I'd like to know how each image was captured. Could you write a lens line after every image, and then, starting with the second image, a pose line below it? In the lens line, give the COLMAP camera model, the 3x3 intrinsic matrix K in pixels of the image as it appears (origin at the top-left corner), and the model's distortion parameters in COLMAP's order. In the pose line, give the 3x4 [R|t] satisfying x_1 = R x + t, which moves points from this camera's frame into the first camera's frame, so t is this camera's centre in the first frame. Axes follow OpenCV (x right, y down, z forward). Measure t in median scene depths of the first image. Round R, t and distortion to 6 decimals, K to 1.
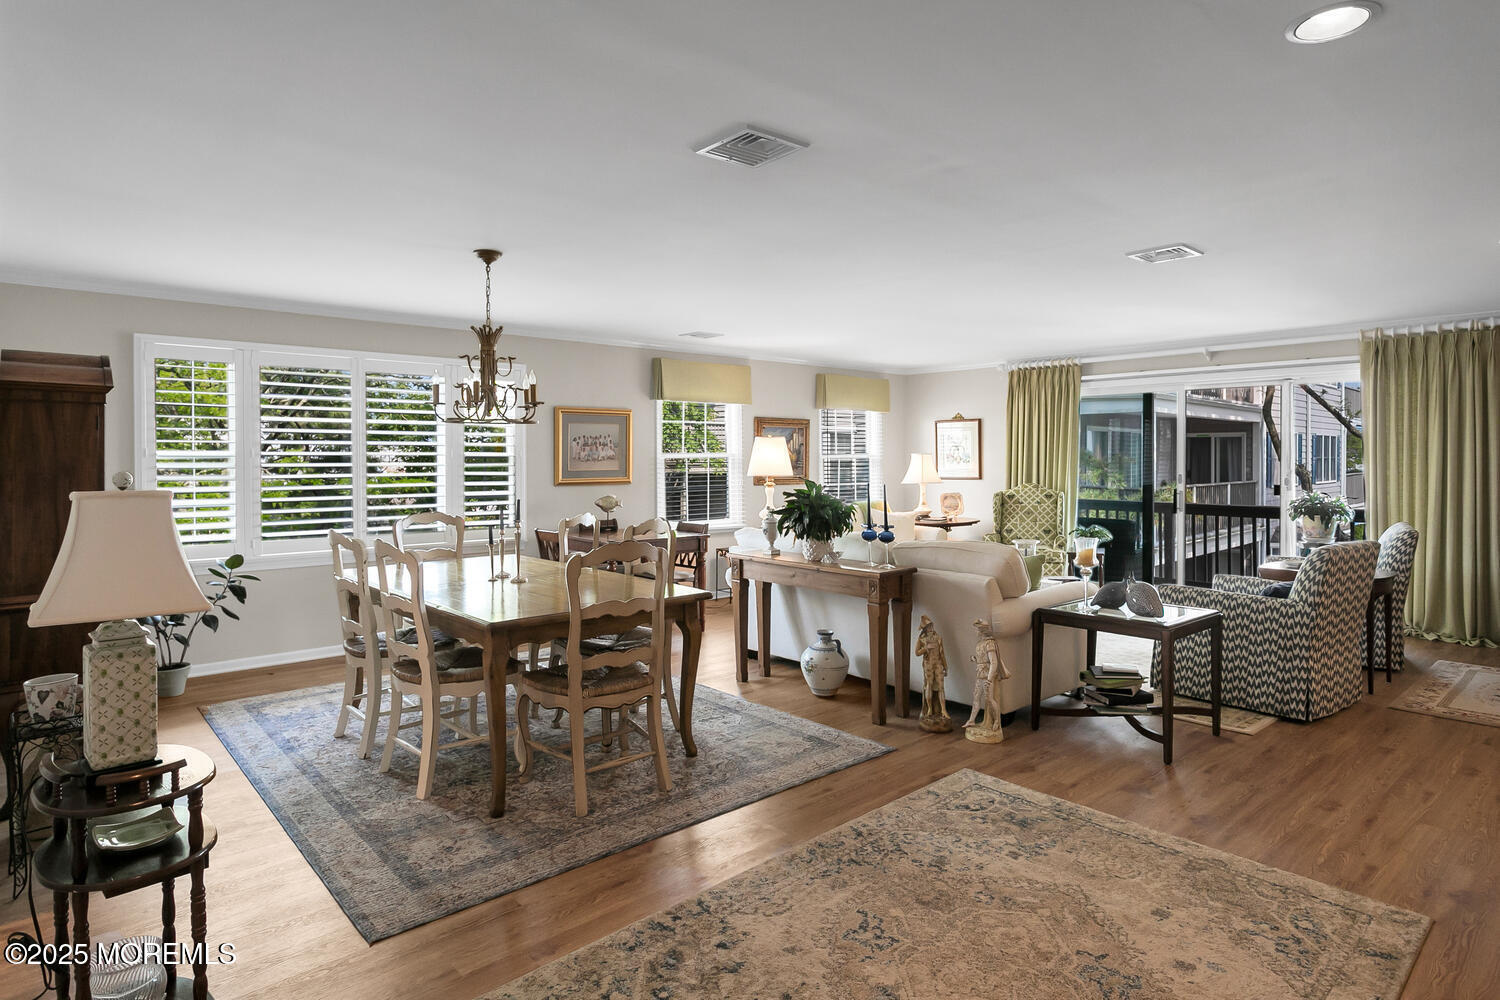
lens RADIAL K [[837.3, 0, 746.3], [0, 837.3, 469.0], [0, 0, 1]] dist [0.005903, 0.002410]
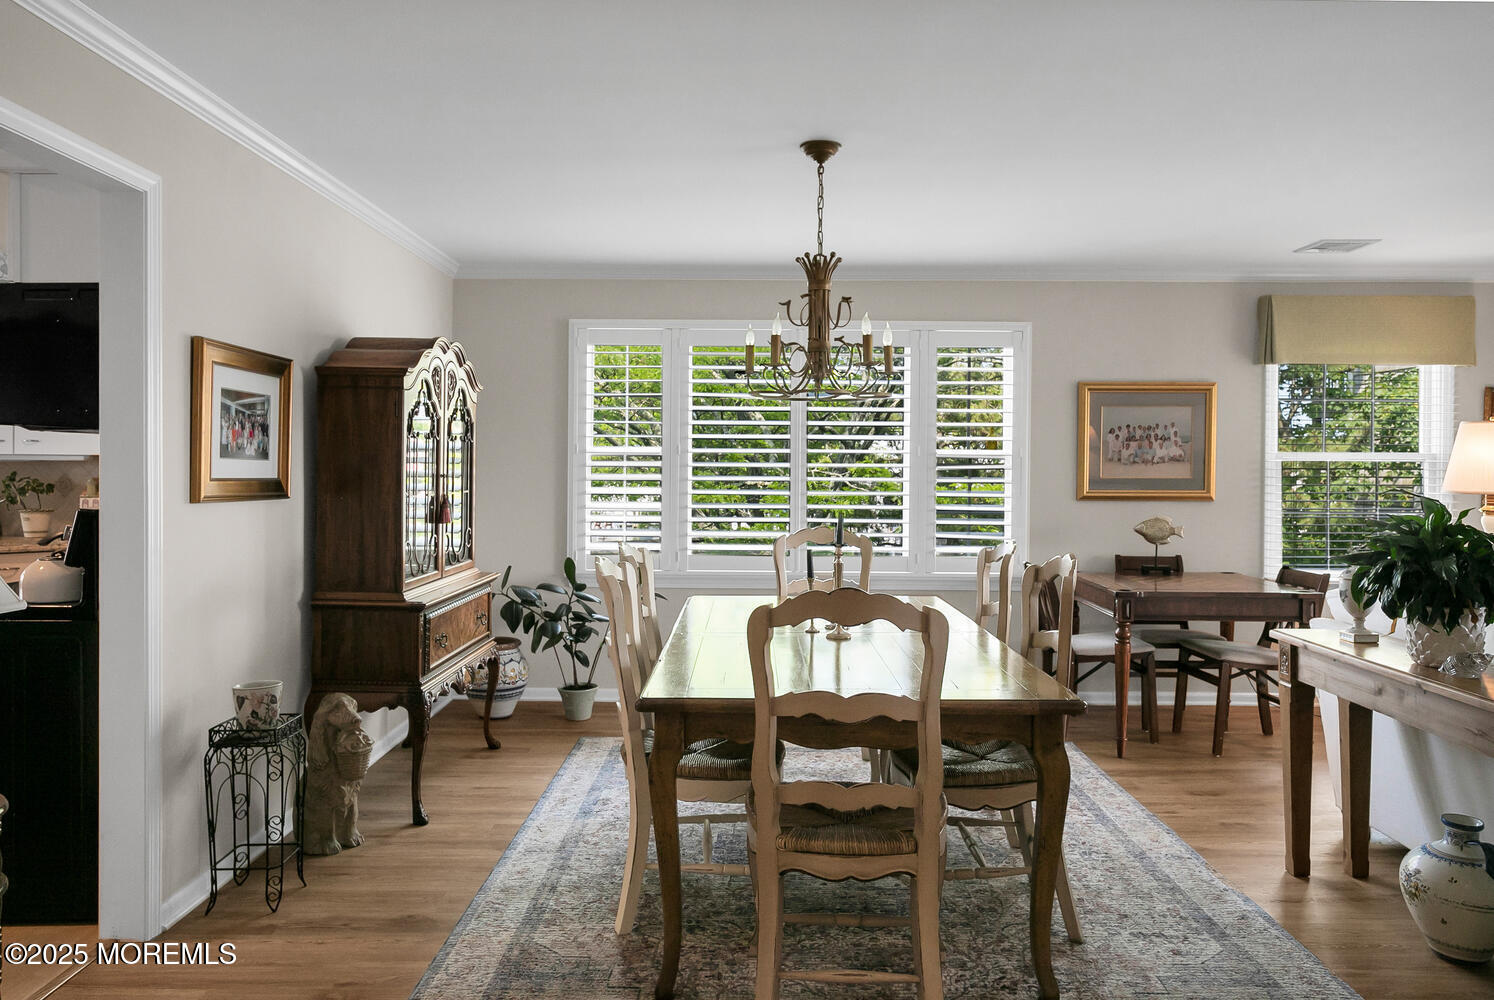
lens RADIAL K [[1032.0, 0, 742.5], [0, 1032.0, 480.5], [0, 0, 1]] dist [0.005394, -0.004713]
pose [[0.741626, 0.015071, -0.670644, 0.126732], [-0.016988, 0.999849, 0.003684, 0.005931], [0.670598, 0.008661, 0.741770, 0.209034]]
